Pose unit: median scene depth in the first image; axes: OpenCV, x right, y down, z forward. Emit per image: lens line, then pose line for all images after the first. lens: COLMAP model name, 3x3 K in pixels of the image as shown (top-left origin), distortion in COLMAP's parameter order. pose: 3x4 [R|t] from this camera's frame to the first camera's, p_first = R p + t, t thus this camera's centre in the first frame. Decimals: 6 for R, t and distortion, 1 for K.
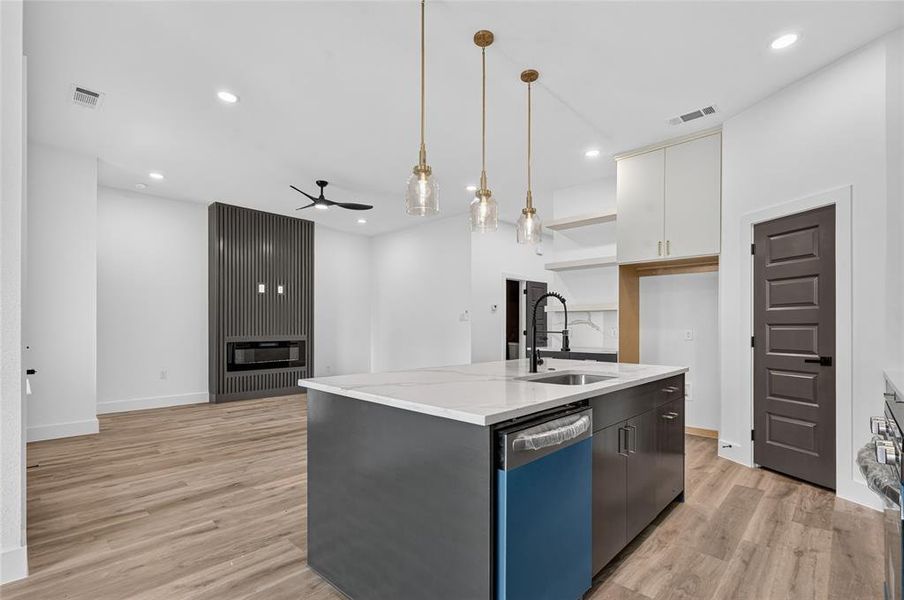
lens RADIAL K [[412.4, 0, 458.6], [0, 412.4, 329.8], [0, 0, 1]] dist [-0.001896, -0.000043]
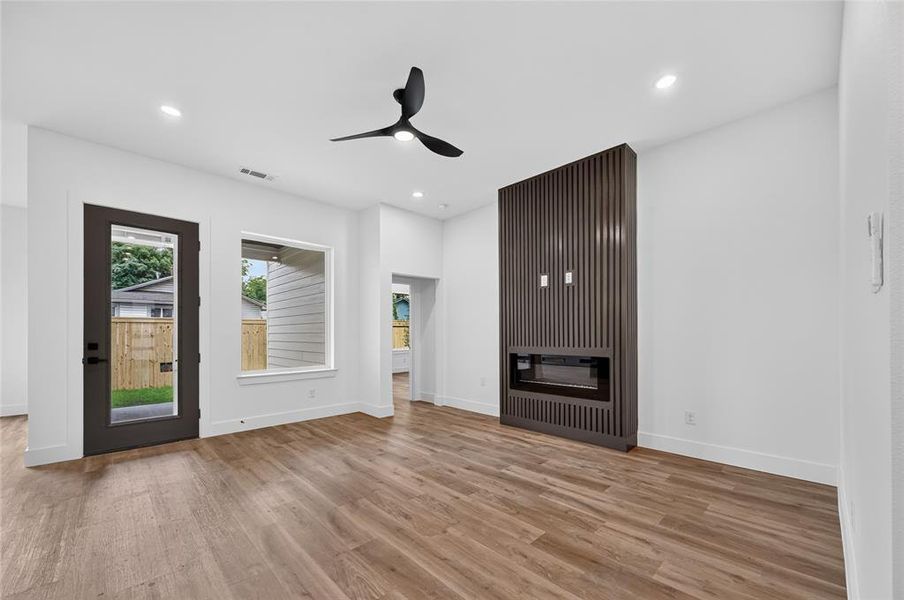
lens RADIAL K [[355.2, 0, 459.6], [0, 355.2, 333.2], [0, 0, 1]] dist [-0.003981, -0.000552]
pose [[-0.039190, -0.003199, -0.999227, 0.152496], [-0.002850, 0.999991, -0.003090, -0.006941], [0.999228, 0.002727, -0.039199, 0.917775]]
